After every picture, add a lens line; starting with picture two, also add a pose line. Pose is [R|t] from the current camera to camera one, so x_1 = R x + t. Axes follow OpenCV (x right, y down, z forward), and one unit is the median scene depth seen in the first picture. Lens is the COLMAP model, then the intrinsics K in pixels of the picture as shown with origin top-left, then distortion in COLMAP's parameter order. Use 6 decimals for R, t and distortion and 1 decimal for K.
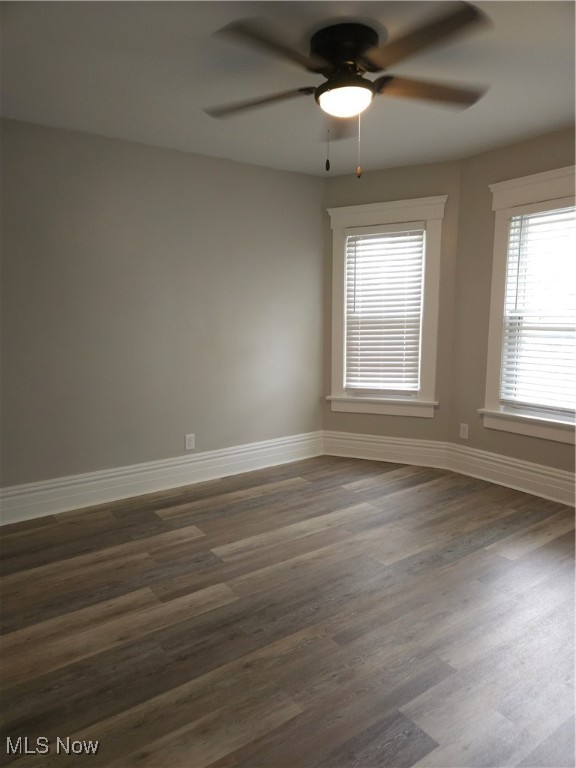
lens RADIAL K [[509.3, 0, 285.5], [0, 509.3, 382.4], [0, 0, 1]] dist [0.076452, -0.067028]
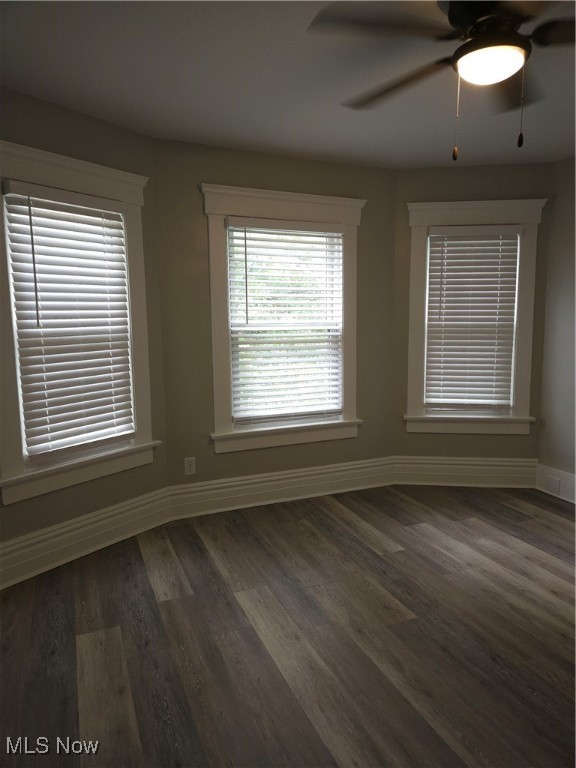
lens RADIAL K [[509.3, 0, 285.5], [0, 509.3, 382.4], [0, 0, 1]] dist [0.076452, -0.067028]
pose [[0.197035, -0.102923, 0.974979, -0.418235], [0.144052, 0.986720, 0.075051, -0.080219], [-0.969756, 0.125660, 0.209245, 0.636553]]
